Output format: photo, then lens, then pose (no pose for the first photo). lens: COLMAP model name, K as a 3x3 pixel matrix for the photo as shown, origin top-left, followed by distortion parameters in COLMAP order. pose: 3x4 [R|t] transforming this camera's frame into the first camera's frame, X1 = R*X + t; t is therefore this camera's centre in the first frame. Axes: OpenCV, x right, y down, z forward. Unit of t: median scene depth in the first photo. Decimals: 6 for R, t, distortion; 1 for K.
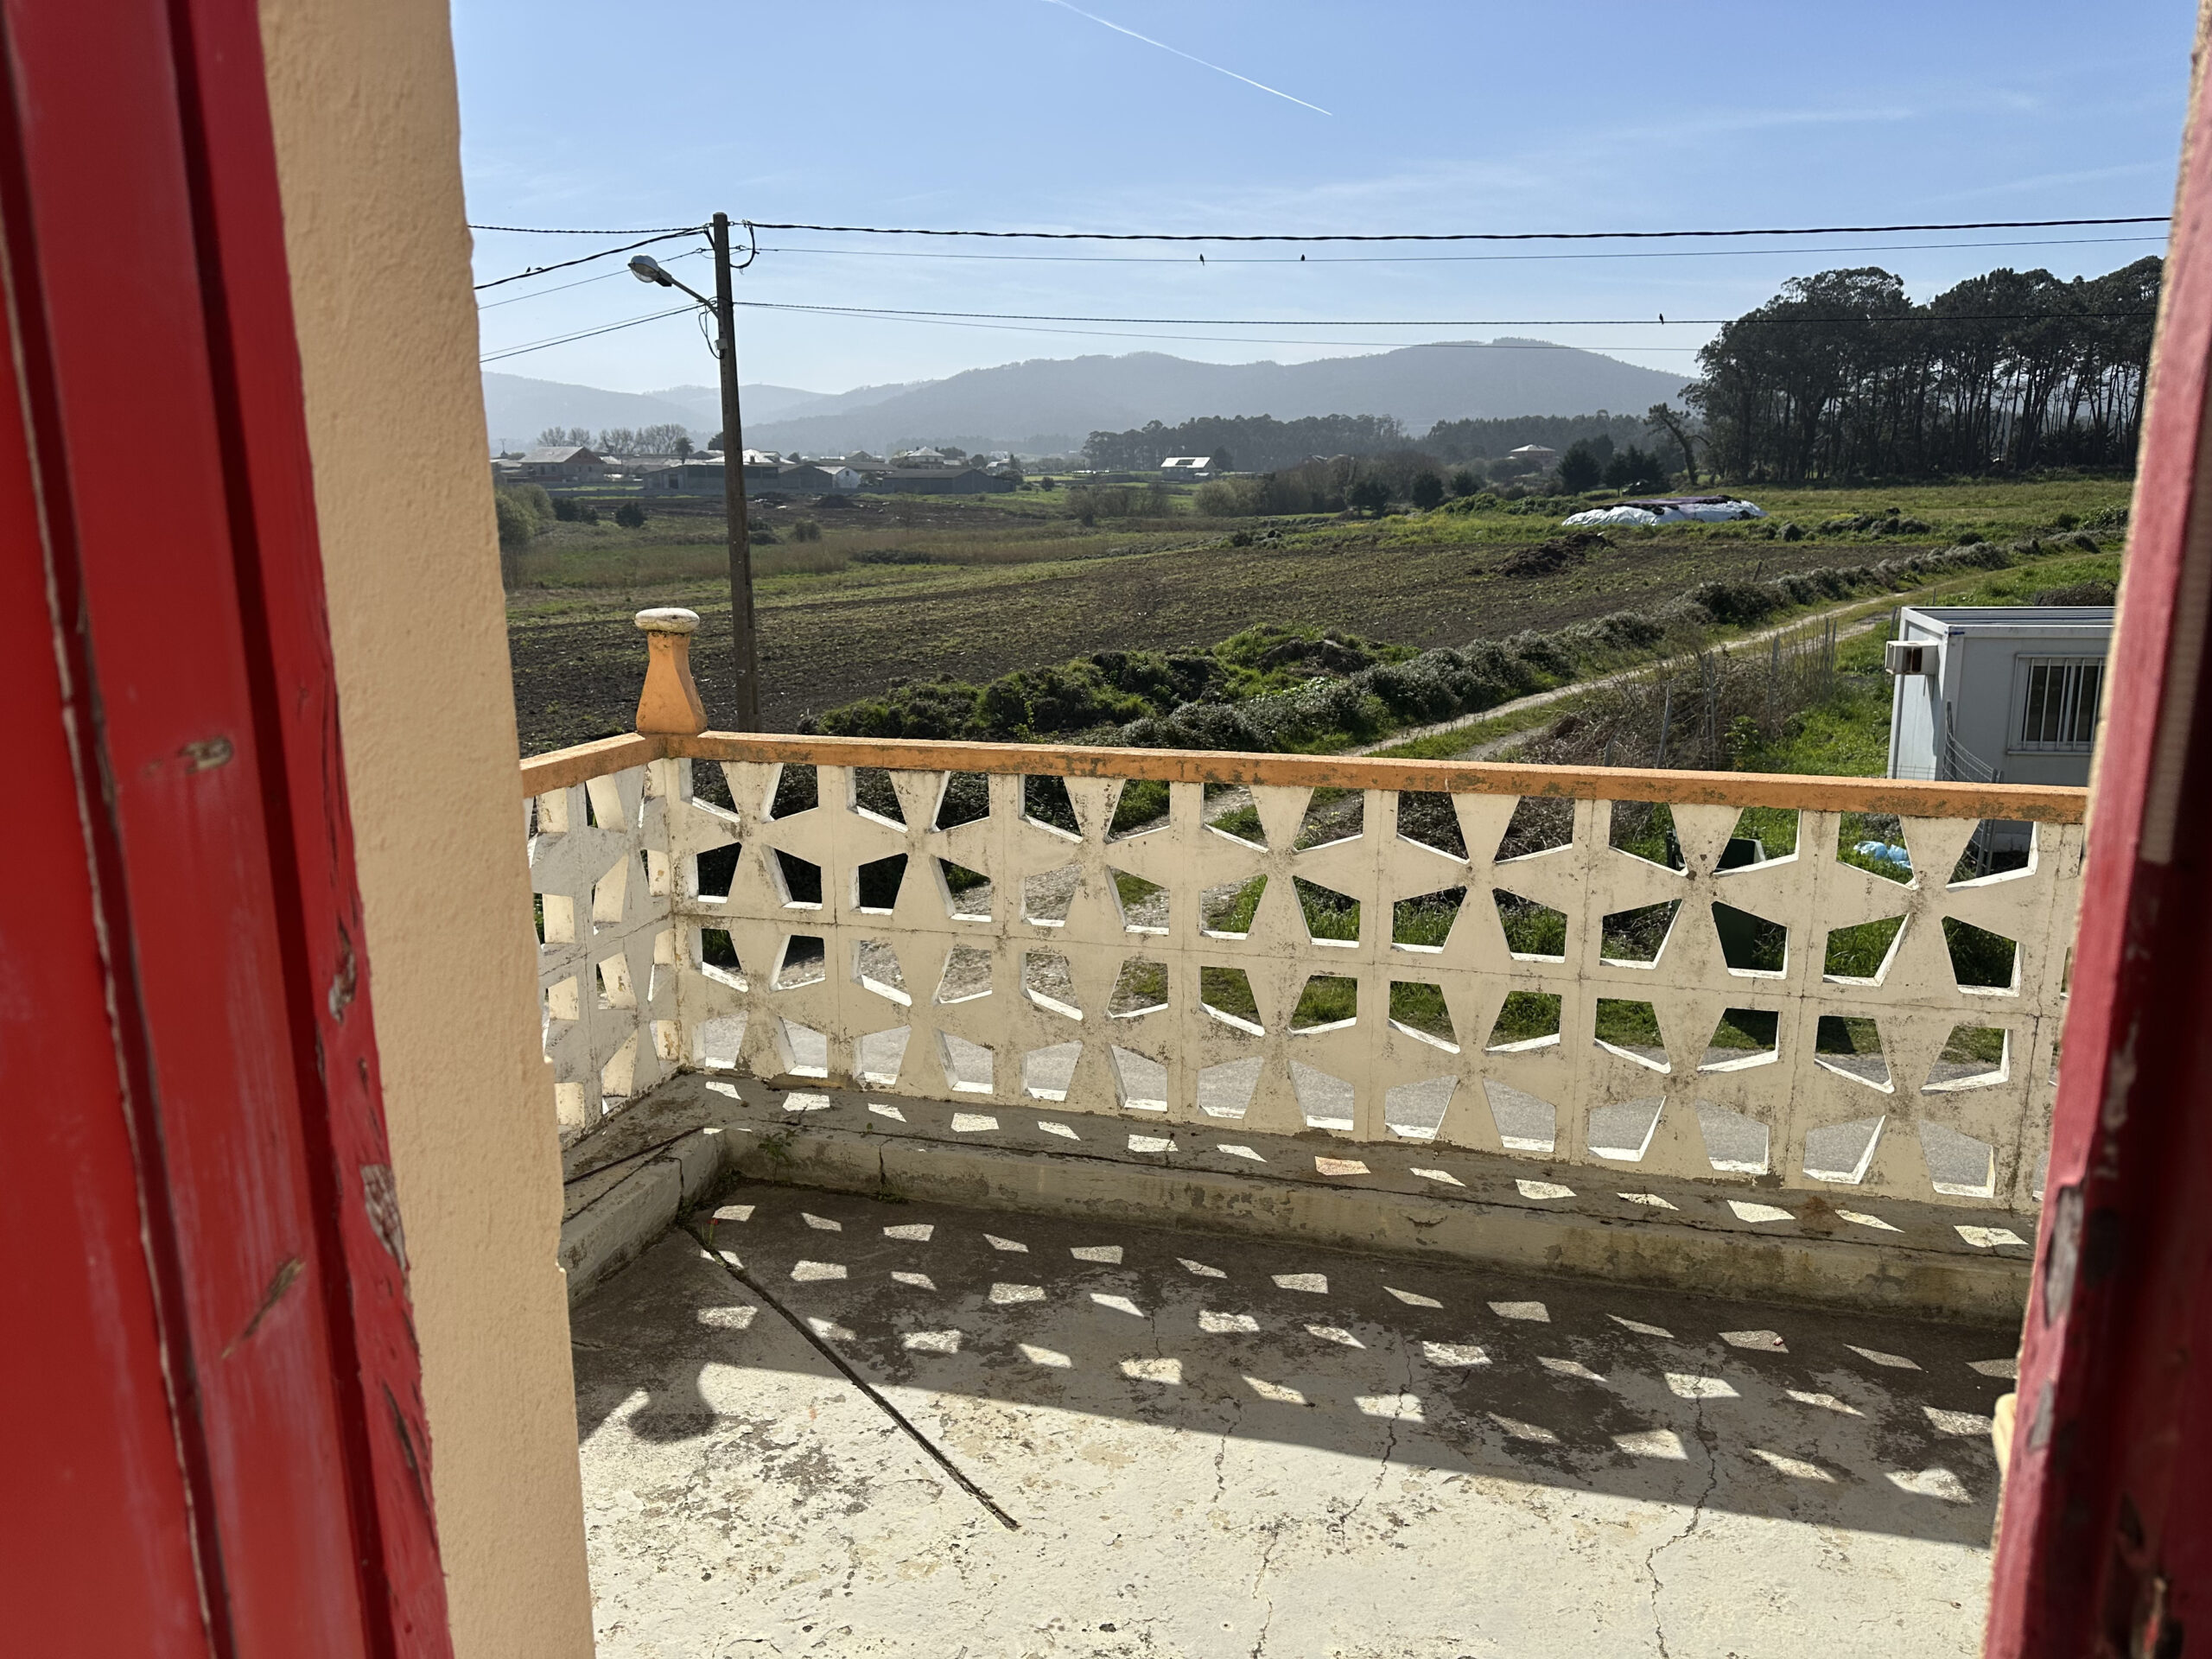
lens RADIAL K [[1522.3, 0, 1095.4], [0, 1522.3, 814.6], [0, 0, 1]] dist [0.180782, -0.377999]
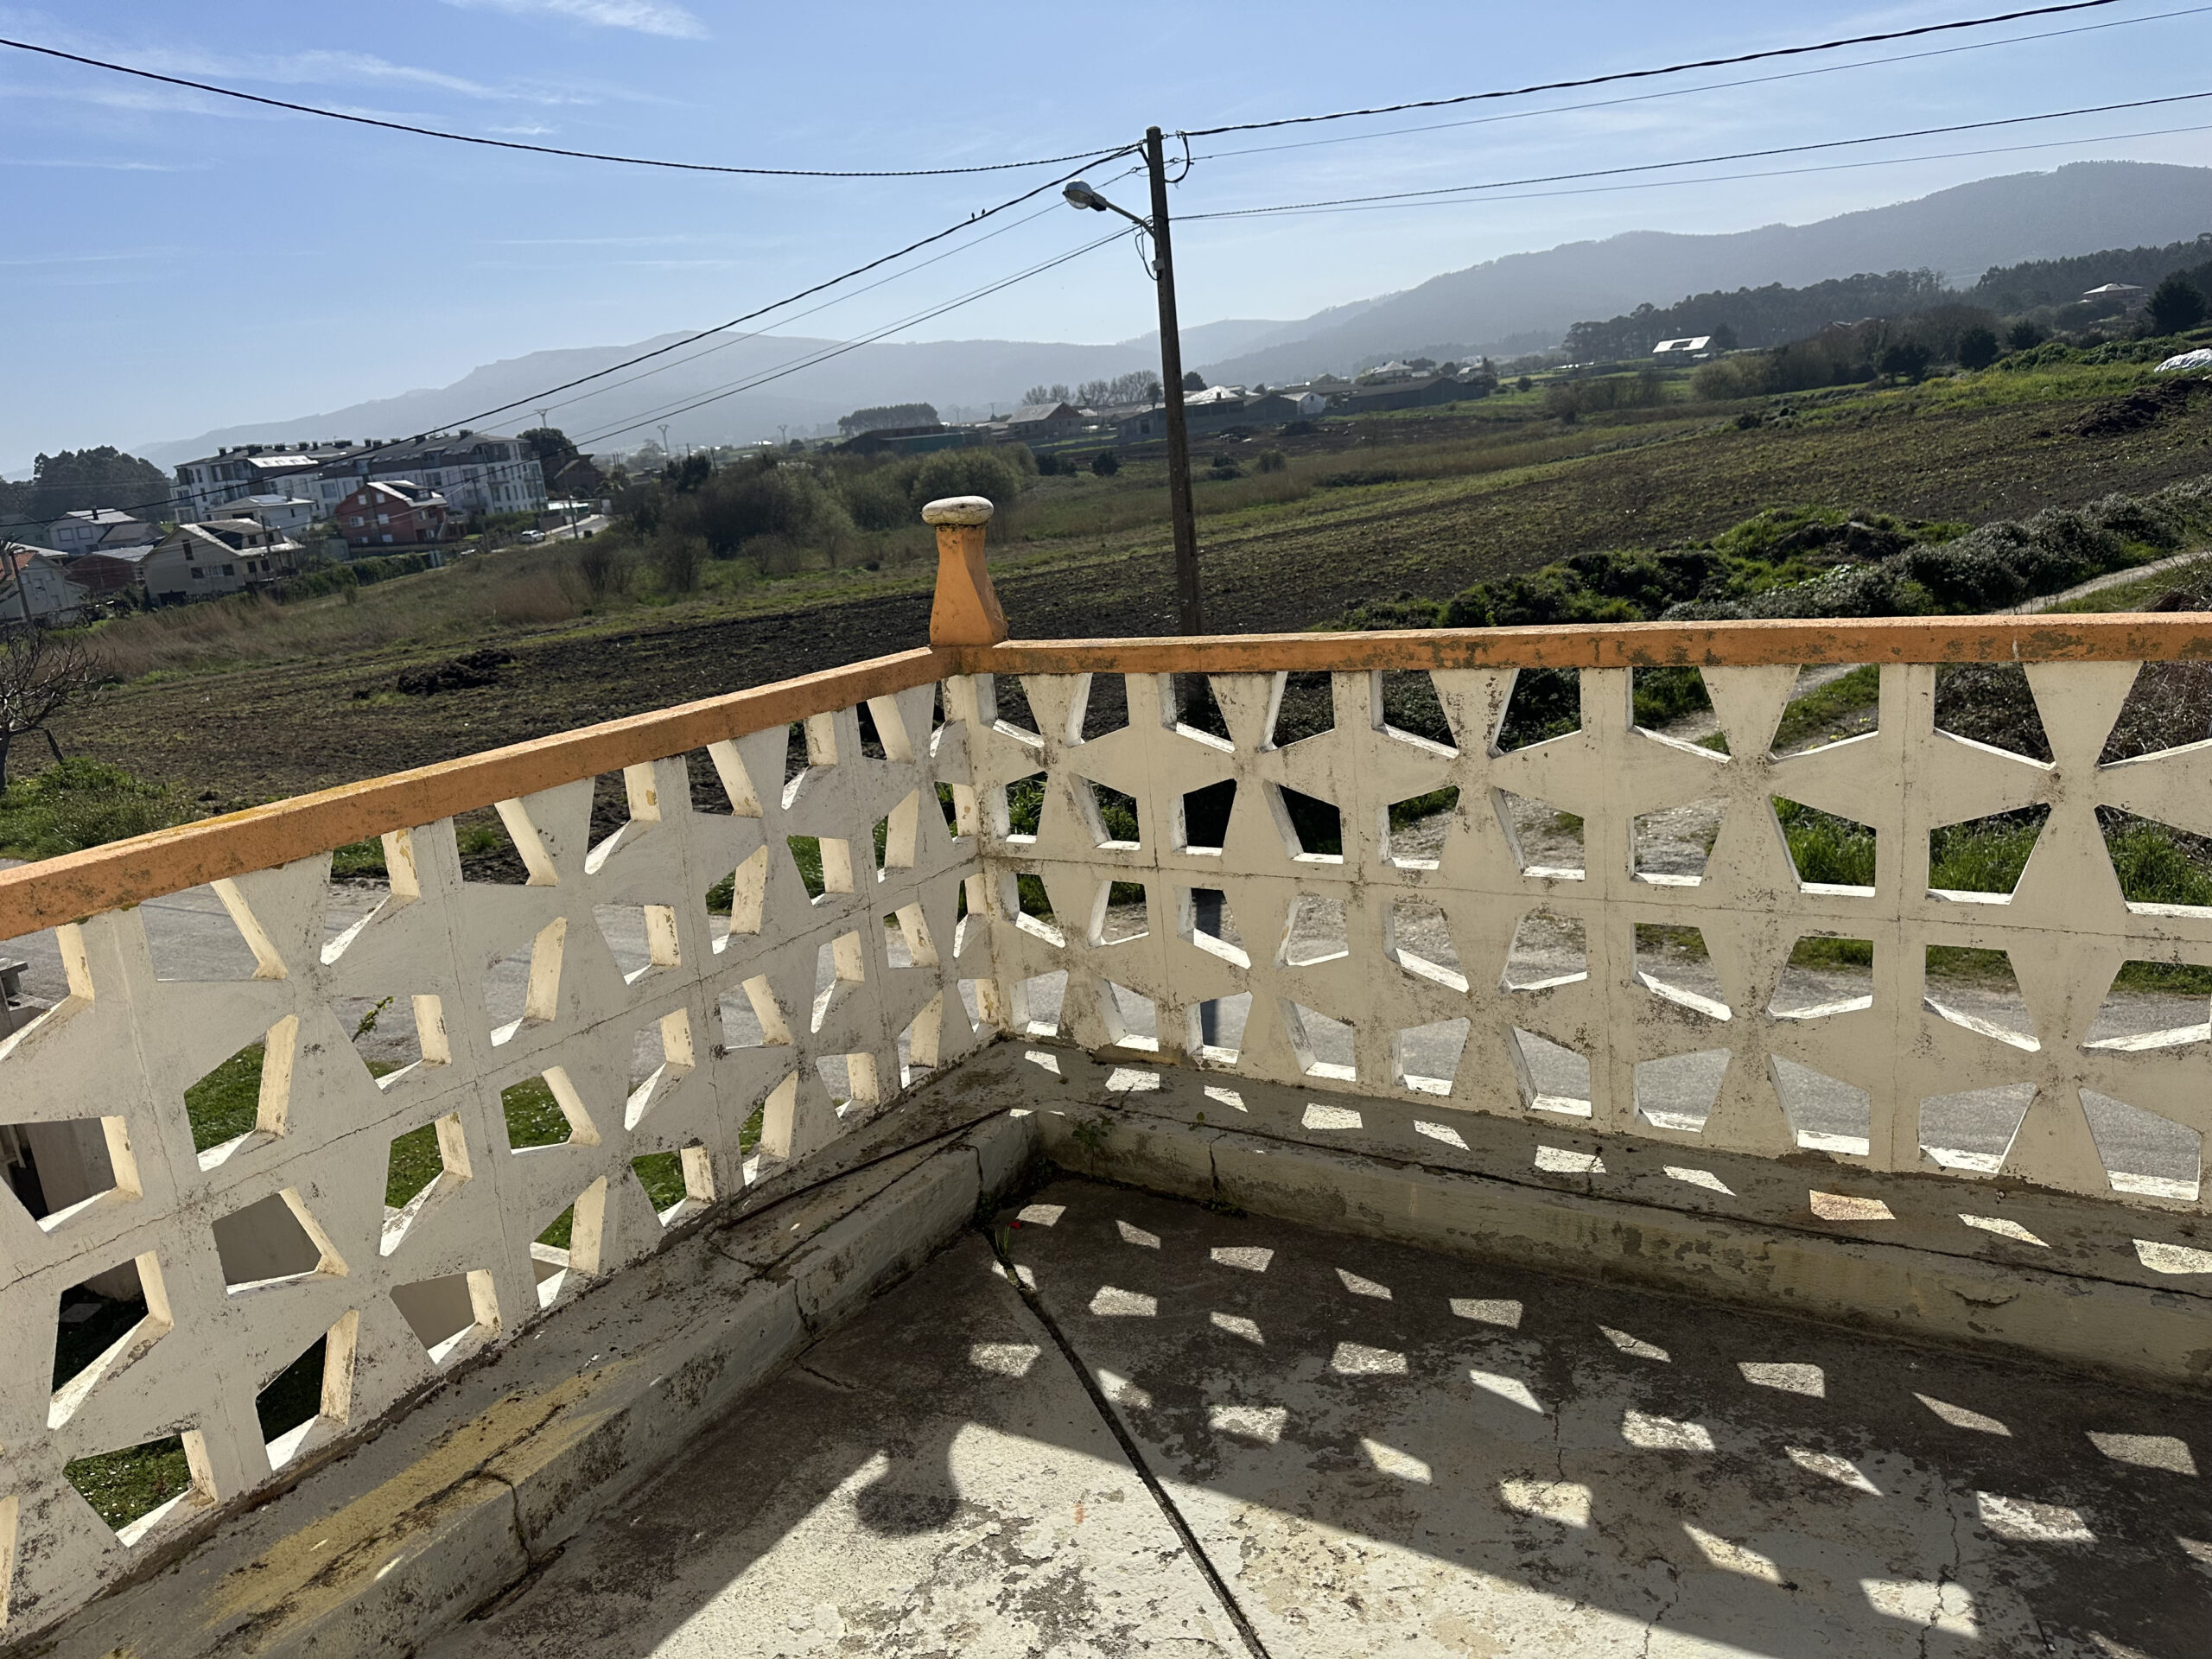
lens RADIAL K [[1522.3, 0, 1095.4], [0, 1522.3, 814.6], [0, 0, 1]] dist [0.180782, -0.377999]
pose [[0.953017, -0.021072, -0.302182, 0.048092], [0.035077, 0.998543, 0.040997, 0.008987], [0.300878, -0.049670, 0.952368, 0.223536]]
